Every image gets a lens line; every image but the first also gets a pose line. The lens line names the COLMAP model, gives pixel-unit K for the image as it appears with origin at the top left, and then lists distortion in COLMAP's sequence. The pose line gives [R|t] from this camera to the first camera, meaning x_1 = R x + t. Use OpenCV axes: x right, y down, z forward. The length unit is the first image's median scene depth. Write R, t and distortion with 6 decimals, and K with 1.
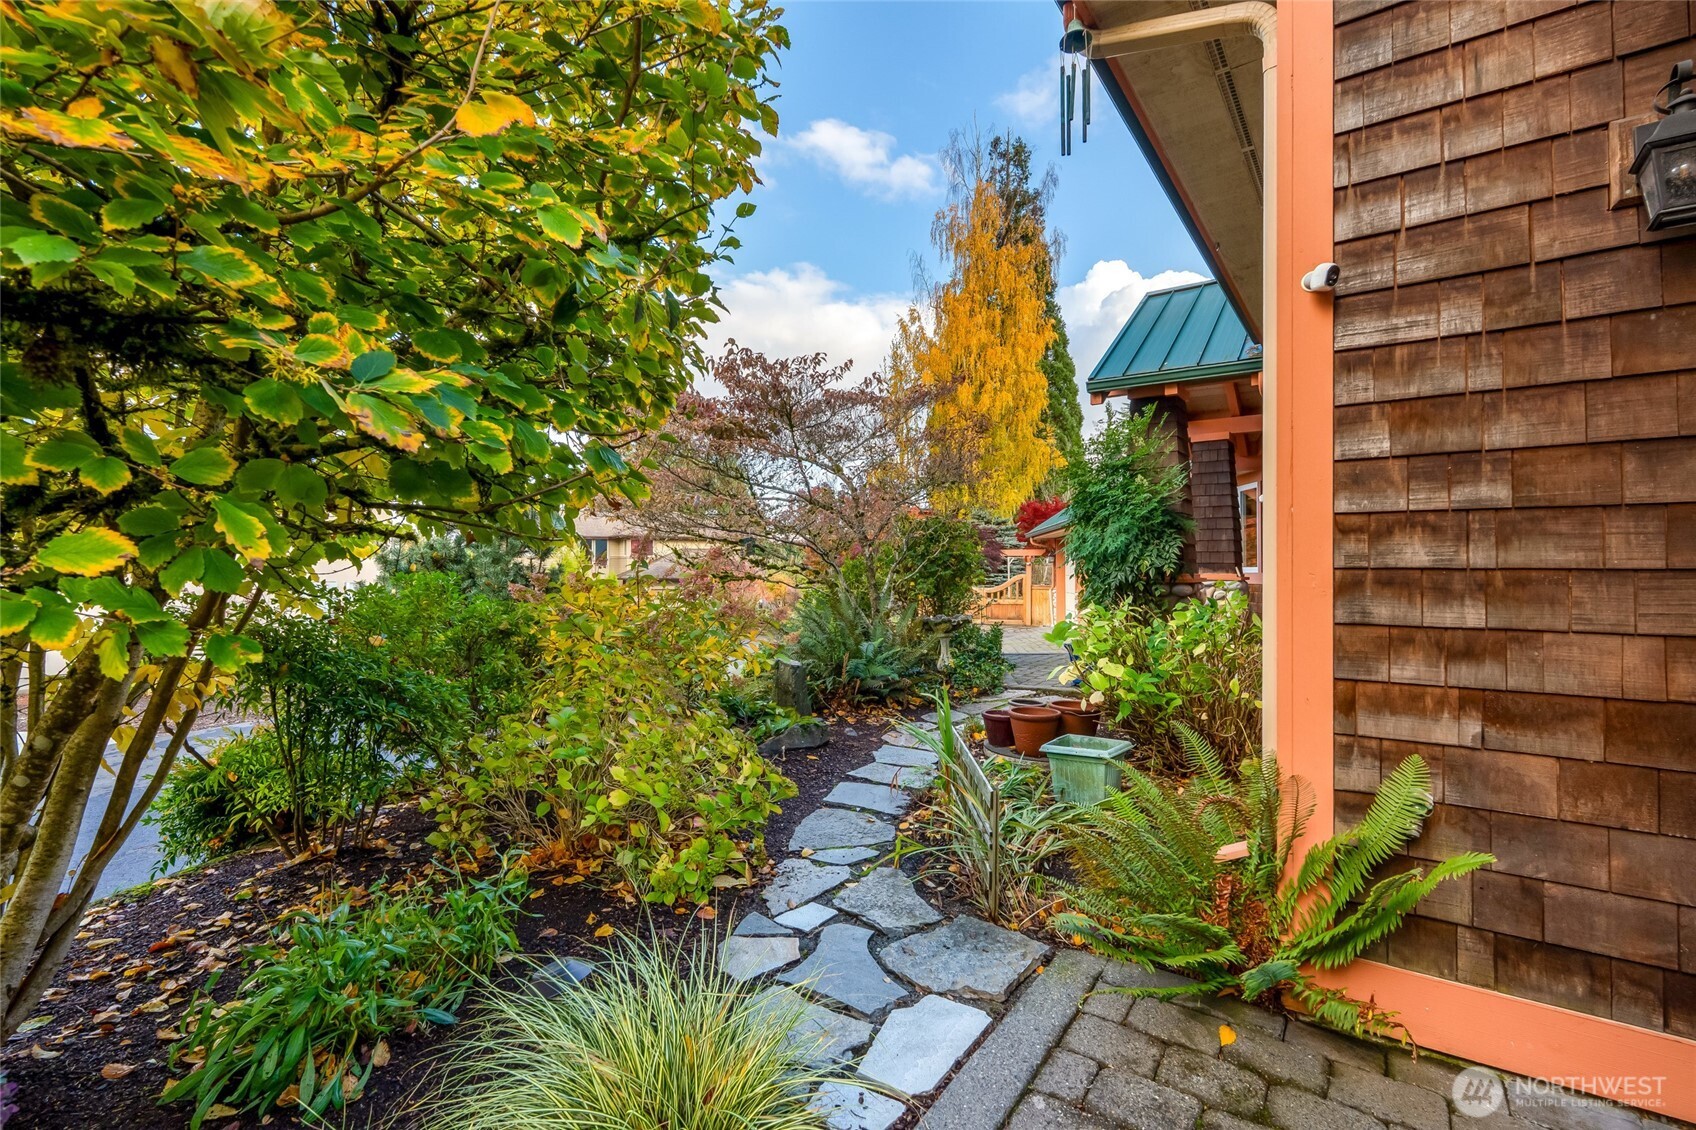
lens RADIAL K [[742.8, 0, 851.8], [0, 742.8, 564.2], [0, 0, 1]] dist [-0.010572, 0.001853]
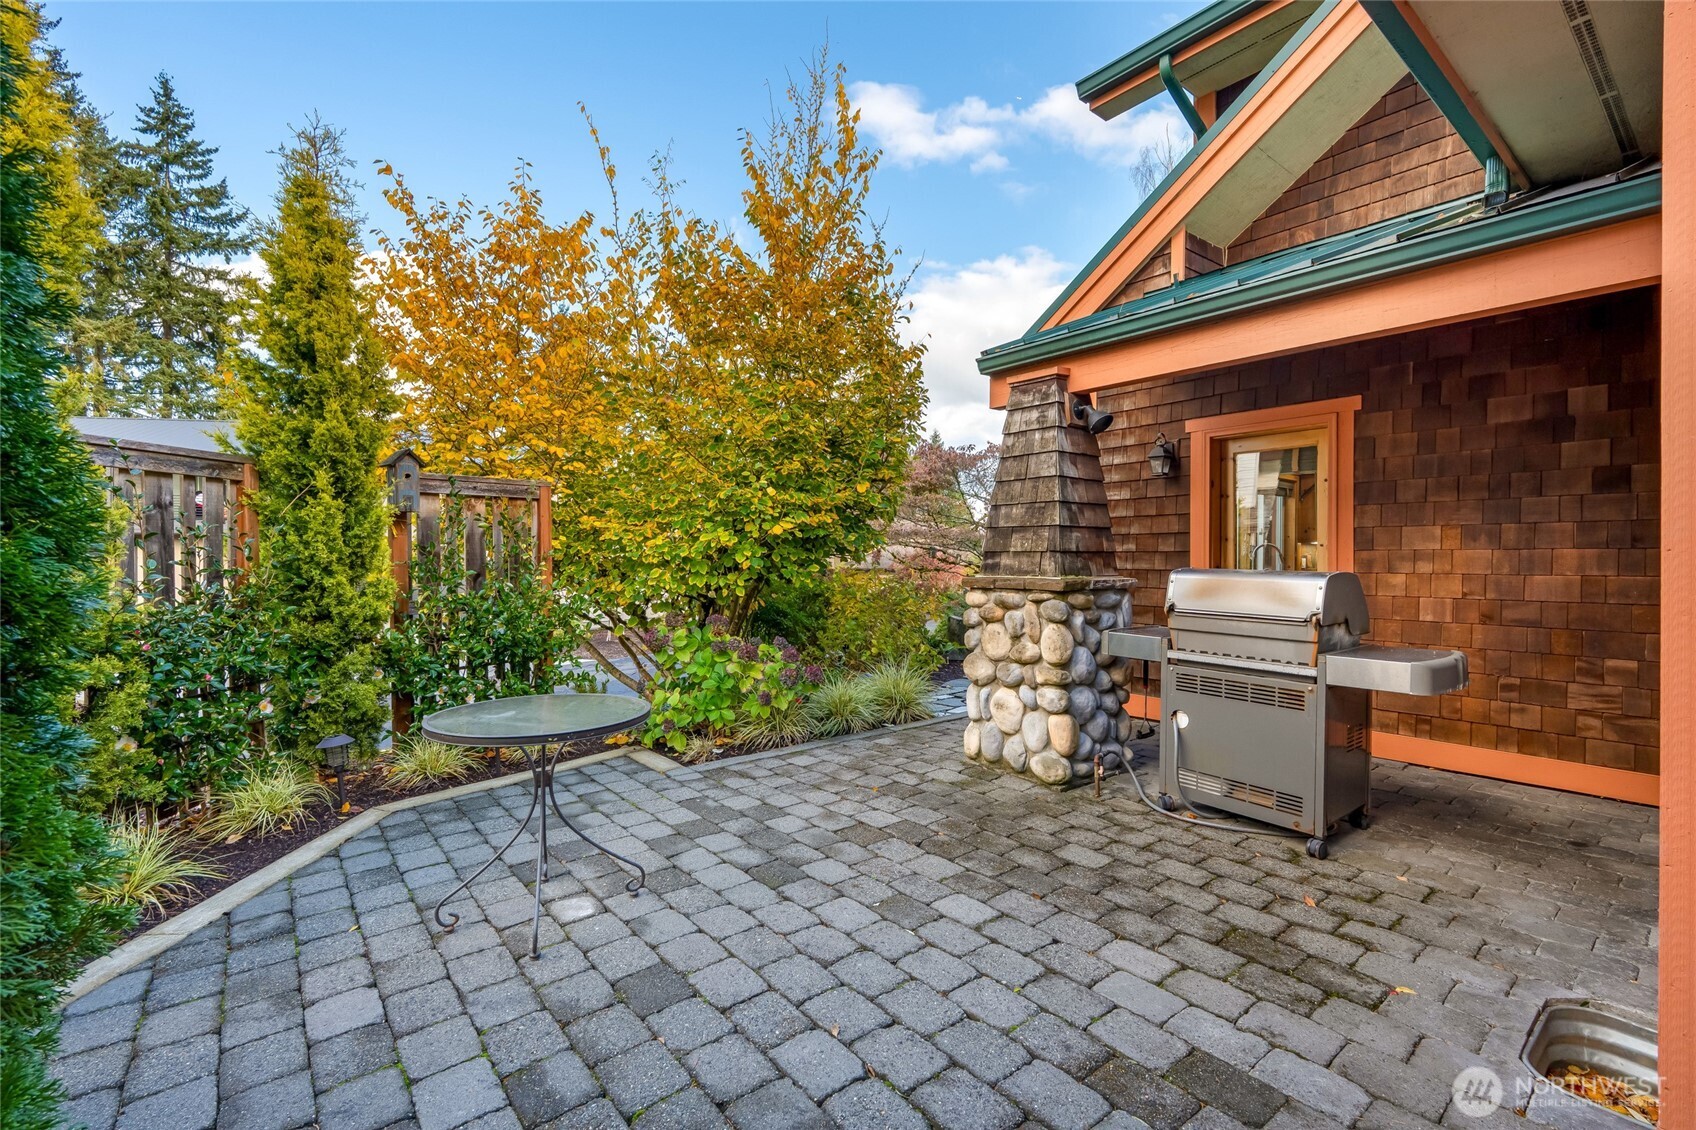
lens RADIAL K [[742.8, 0, 849.5], [0, 742.8, 562.4], [0, 0, 1]] dist [-0.010572, 0.001853]
pose [[0.959731, 0.002676, -0.280908, 0.305299], [-0.000107, 0.999958, 0.009160, -0.030037], [0.280920, -0.008761, 0.959691, -1.378533]]
